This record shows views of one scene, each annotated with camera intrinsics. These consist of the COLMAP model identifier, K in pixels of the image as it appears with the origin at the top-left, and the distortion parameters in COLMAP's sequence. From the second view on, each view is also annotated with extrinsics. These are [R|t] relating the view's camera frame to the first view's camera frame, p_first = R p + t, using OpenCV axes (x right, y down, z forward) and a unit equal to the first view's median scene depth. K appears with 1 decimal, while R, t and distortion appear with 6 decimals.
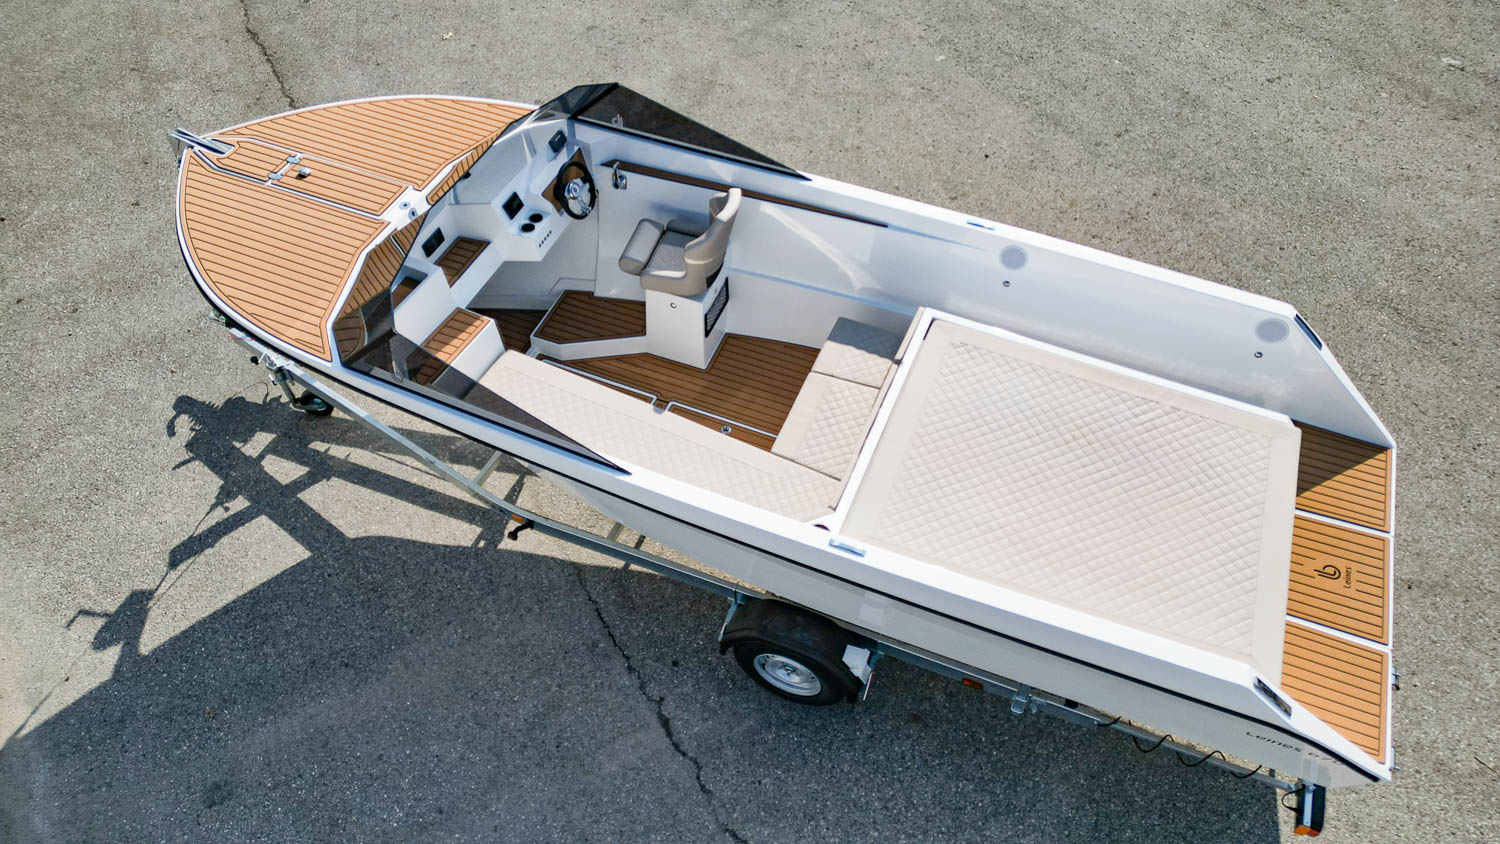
lens RADIAL K [[1035.4, 0, 747.1], [0, 1035.4, 422.9], [0, 0, 1]] dist [0.075994, -0.066785]
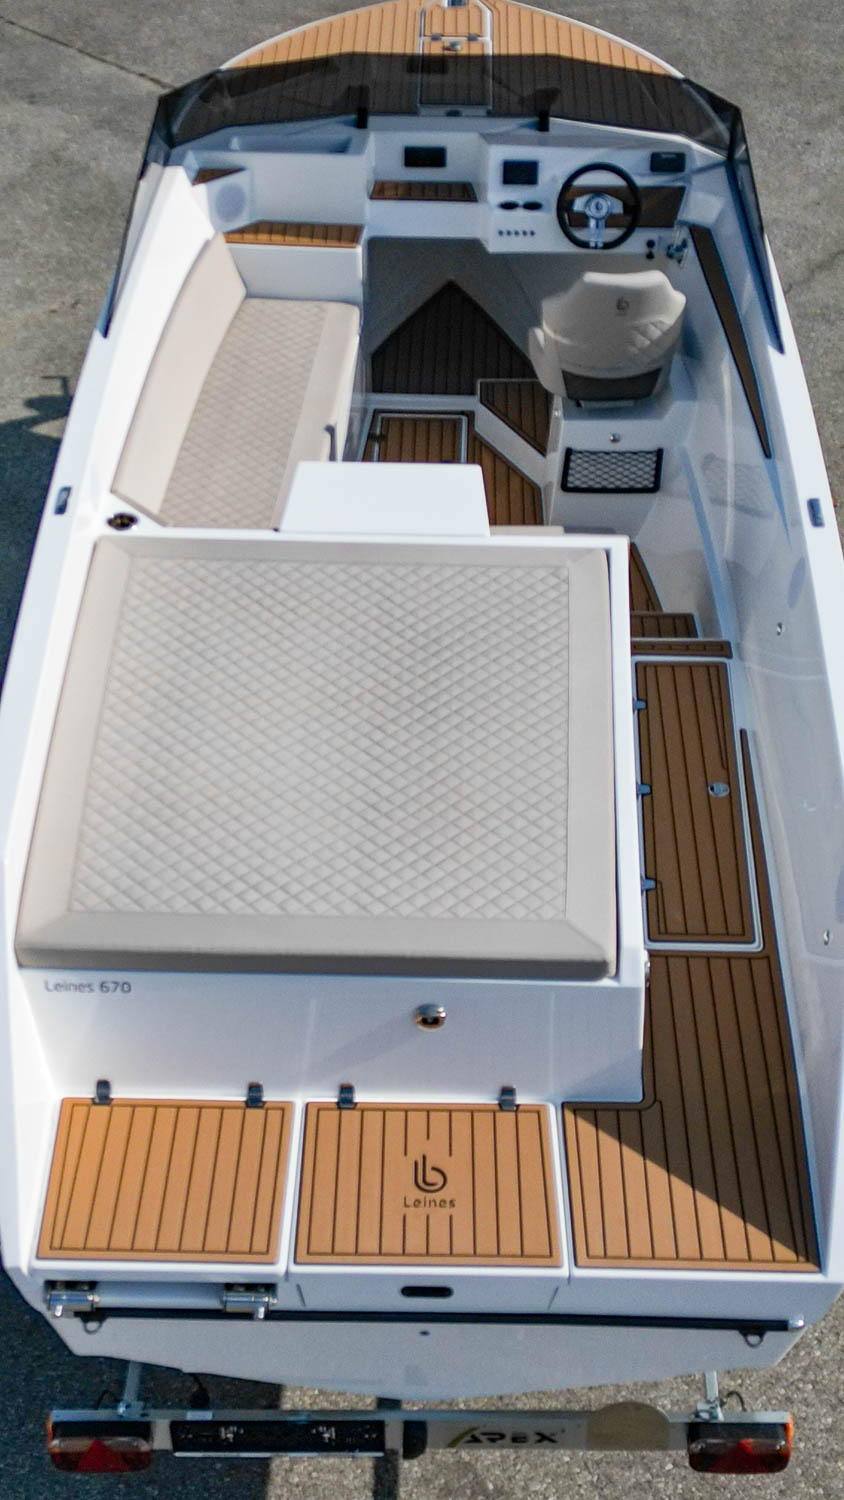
lens RADIAL K [[2085.6, 0, 414.3], [0, 2085.6, 763.9], [0, 0, 1]] dist [0.075342, 0.000000]
pose [[0.354747, 0.582380, -0.731429, 0.965147], [-0.723003, 0.666893, 0.180335, -0.137757], [0.592808, 0.464851, 0.657641, 0.198509]]
